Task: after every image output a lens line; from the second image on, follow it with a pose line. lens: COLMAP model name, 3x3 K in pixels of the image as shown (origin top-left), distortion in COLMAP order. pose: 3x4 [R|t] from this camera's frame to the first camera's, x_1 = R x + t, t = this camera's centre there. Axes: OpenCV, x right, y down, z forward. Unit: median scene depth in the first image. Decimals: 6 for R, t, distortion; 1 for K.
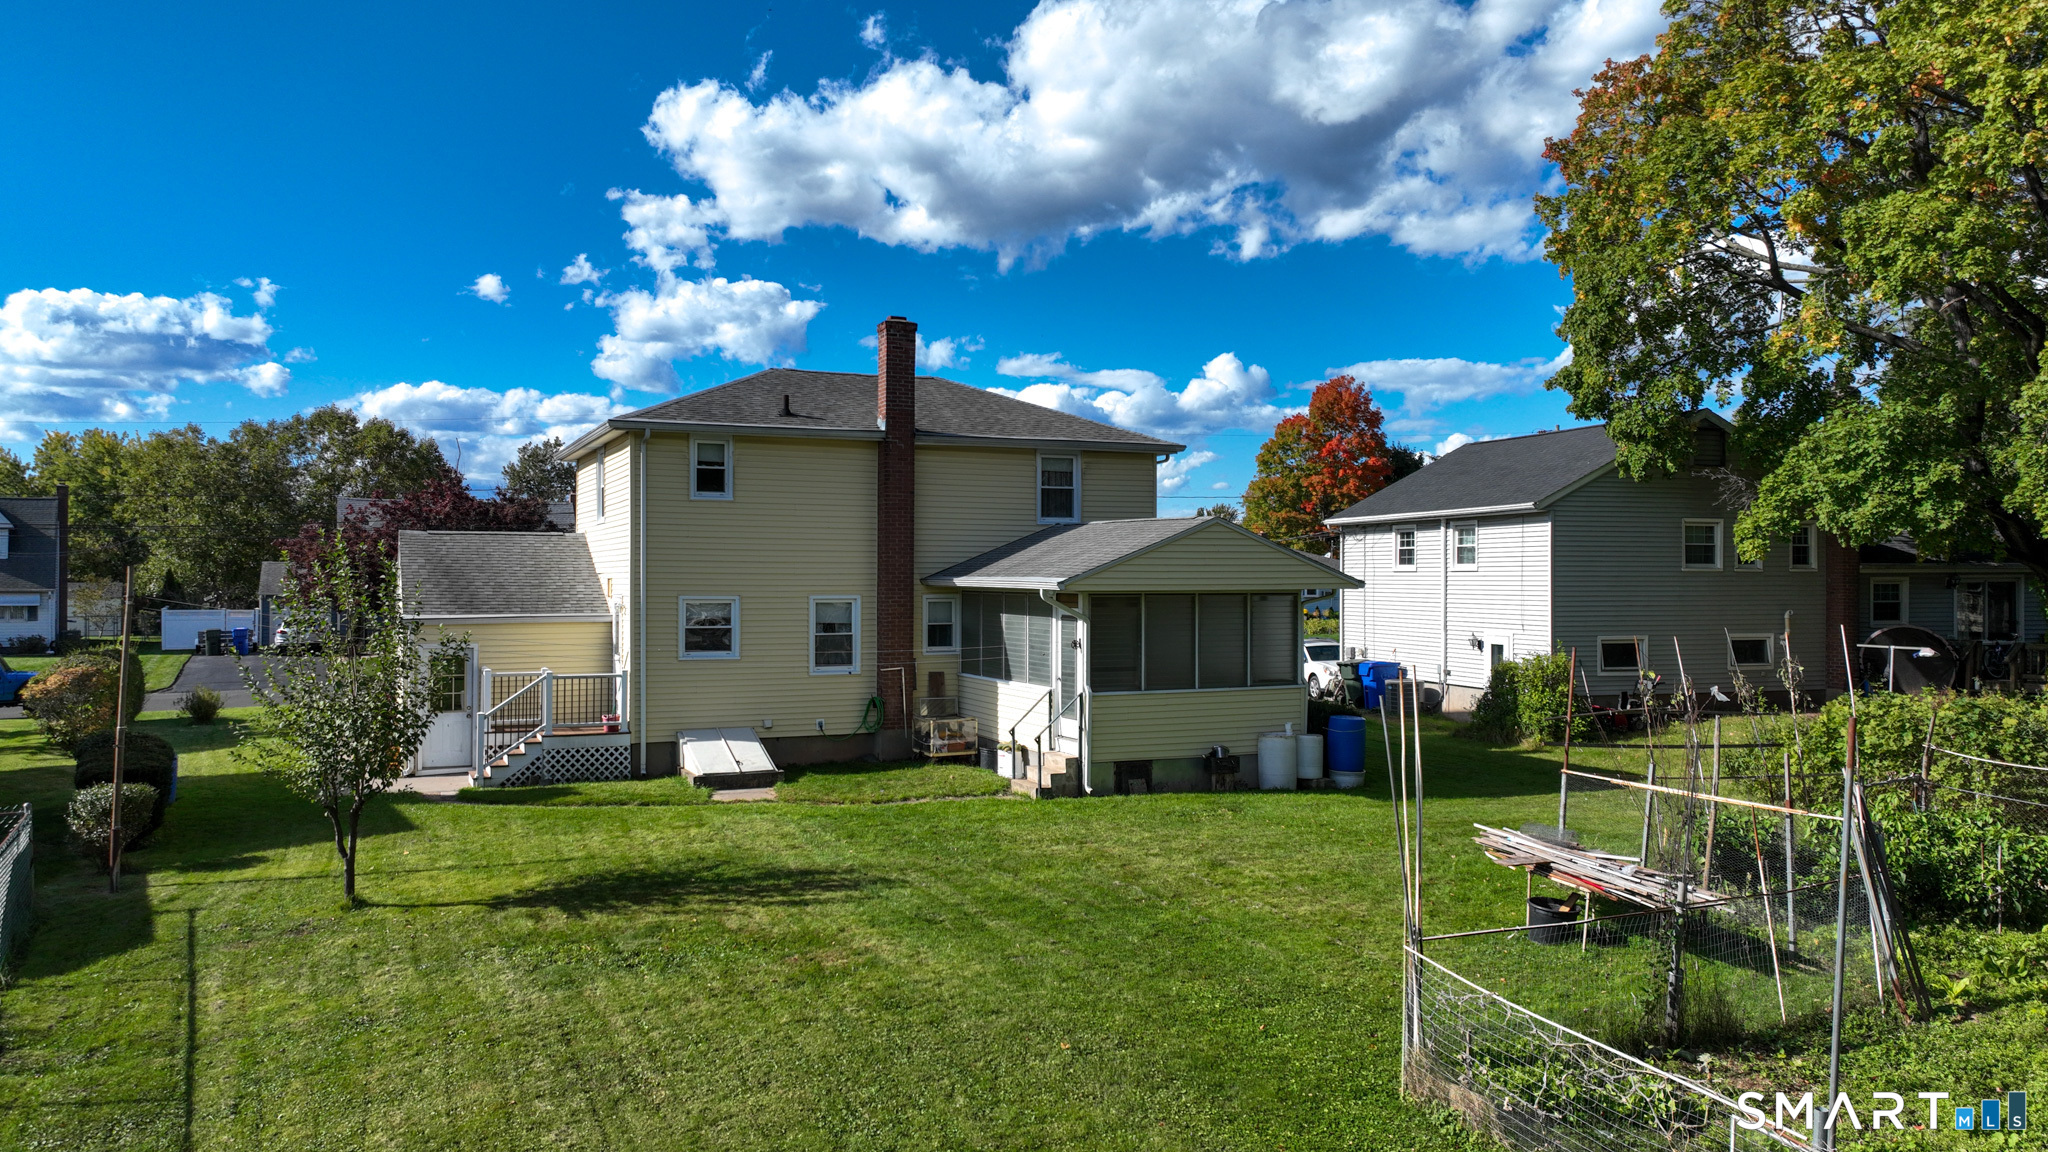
lens RADIAL K [[1454.5, 0, 1022.6], [0, 1454.5, 576.8], [0, 0, 1]] dist [0.021017, 0.003731]
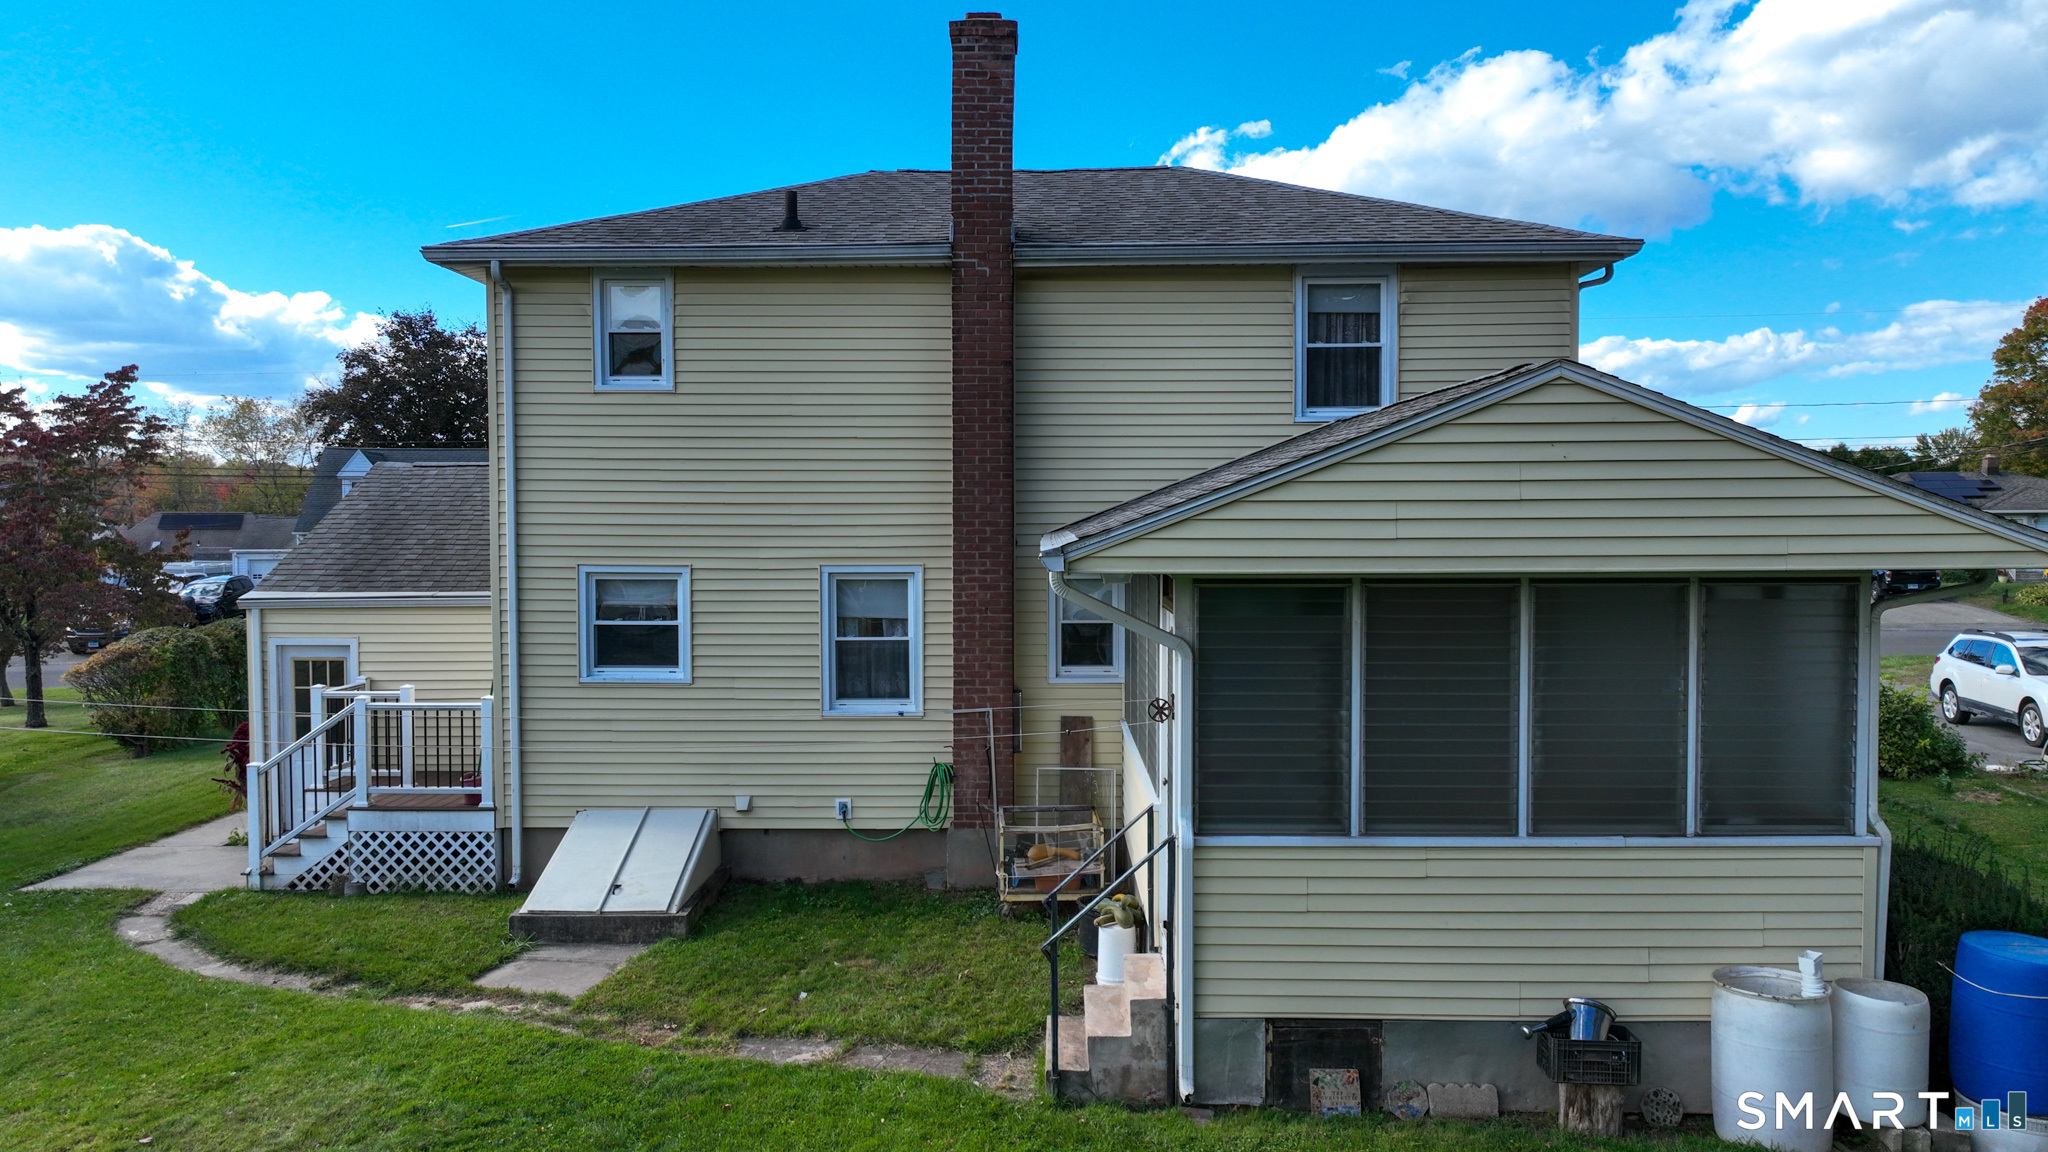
lens RADIAL K [[1454.5, 0, 1025.8], [0, 1454.5, 575.1], [0, 0, 1]] dist [0.021017, 0.003731]
pose [[0.905717, 0.013535, -0.423667, 0.148595], [0.002246, 0.999323, 0.036726, -0.003151], [0.423877, -0.034214, 0.905073, 0.562944]]
